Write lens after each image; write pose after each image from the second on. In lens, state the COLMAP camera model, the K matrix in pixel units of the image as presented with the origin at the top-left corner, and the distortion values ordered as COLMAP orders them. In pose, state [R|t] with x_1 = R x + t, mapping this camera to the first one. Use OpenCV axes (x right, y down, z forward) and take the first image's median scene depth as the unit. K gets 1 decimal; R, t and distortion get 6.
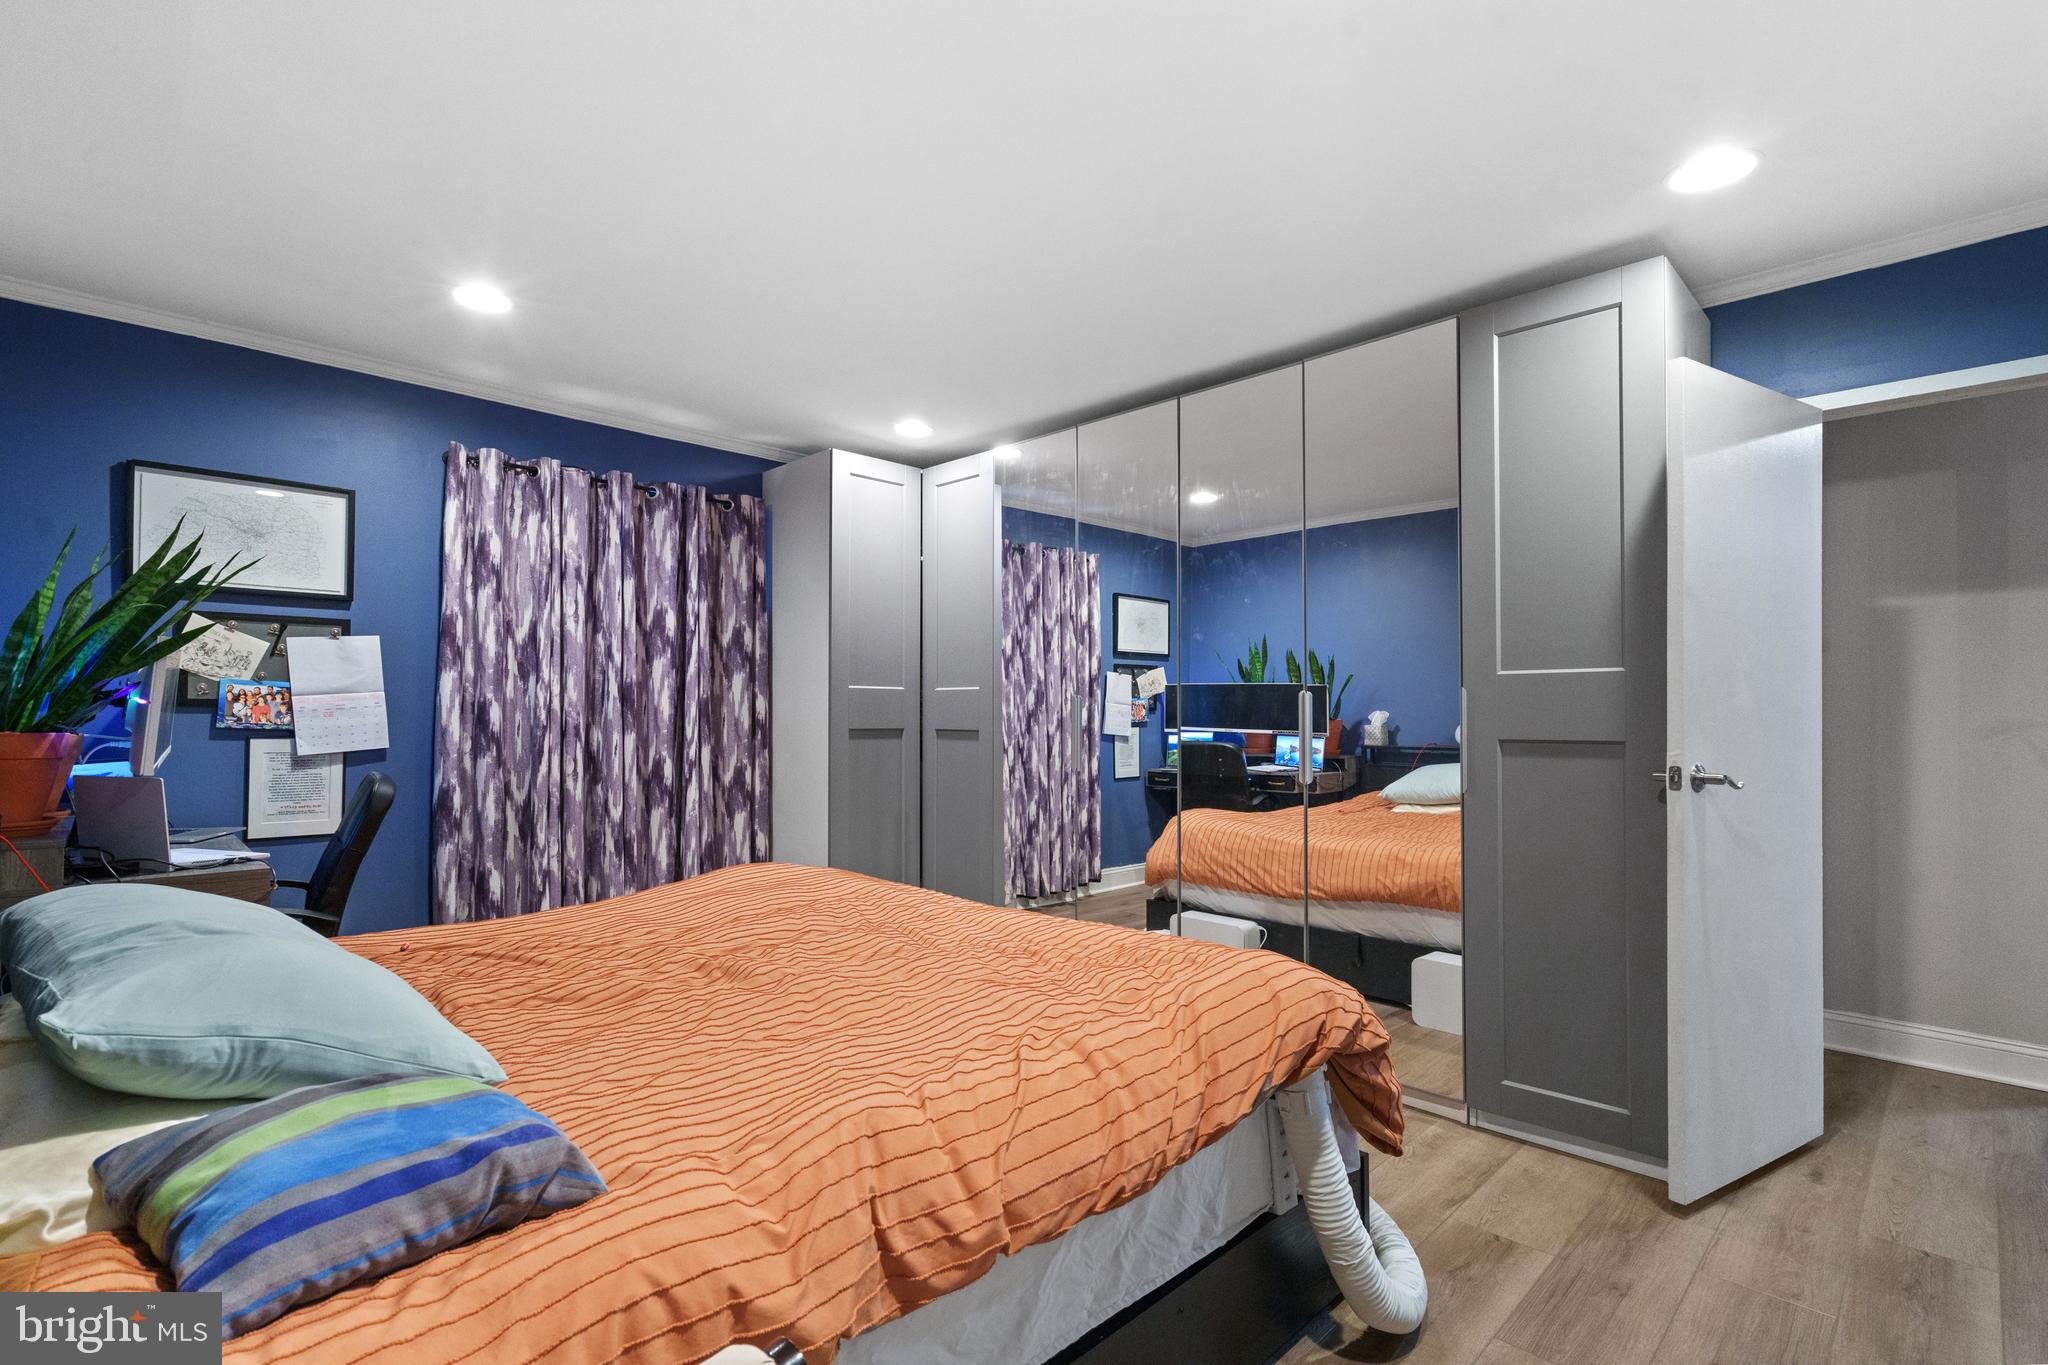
lens RADIAL K [[939.6, 0, 1025.1], [0, 939.6, 689.8], [0, 0, 1]] dist [0.001119, 0.000158]
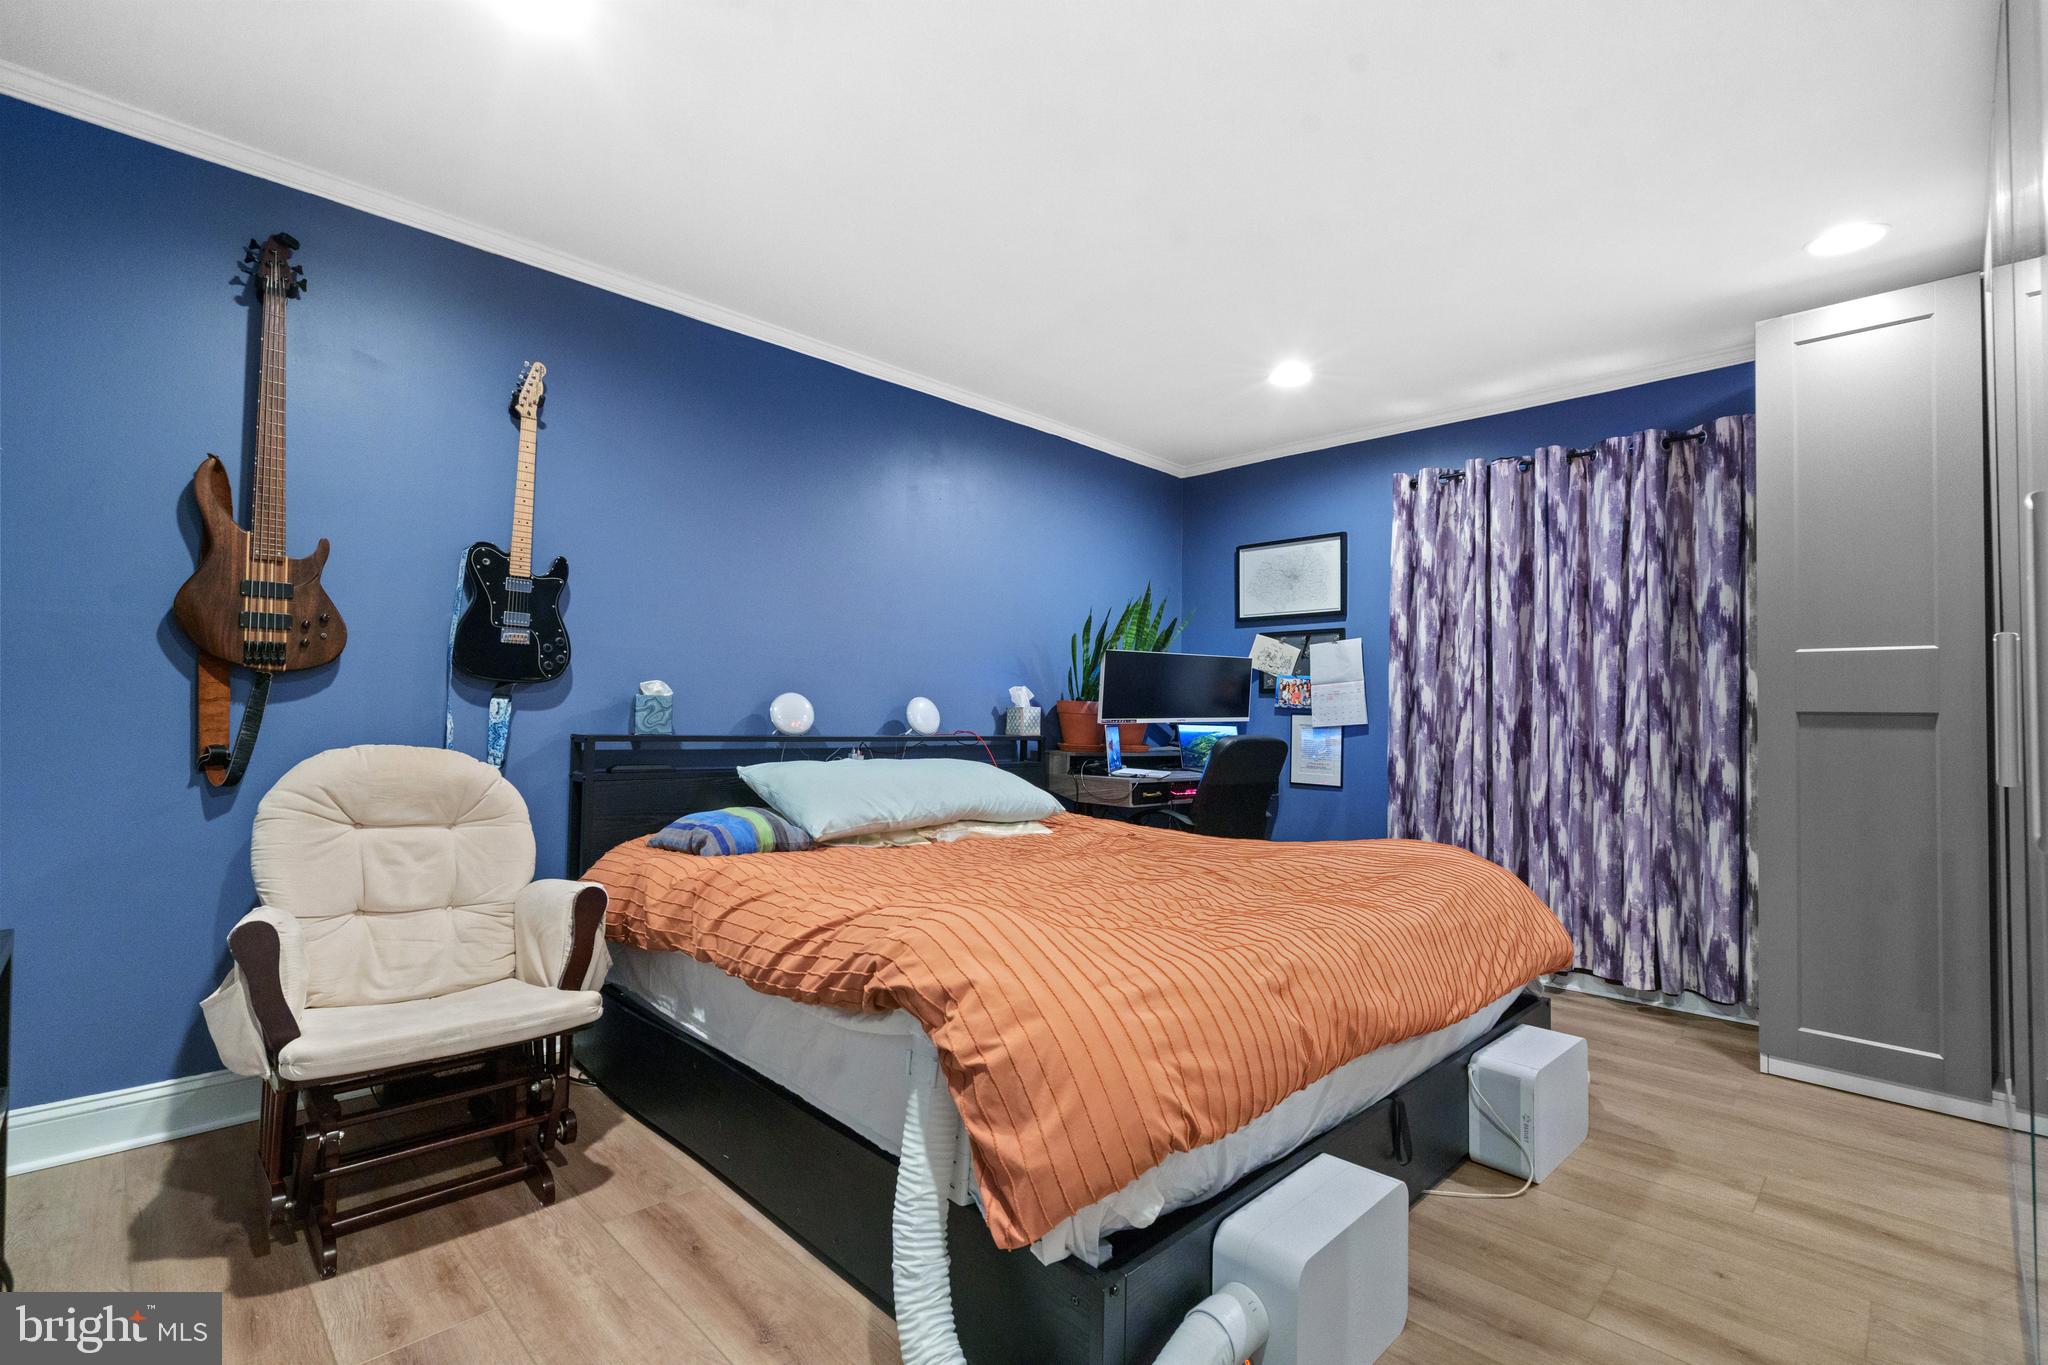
lens RADIAL K [[939.6, 0, 1025.1], [0, 939.6, 689.8], [0, 0, 1]] dist [0.001119, 0.000158]
pose [[0.006467, -0.030102, -0.999526, 0.628098], [0.010181, 0.999497, -0.030036, 0.050240], [0.999927, -0.009982, 0.006770, 0.535841]]
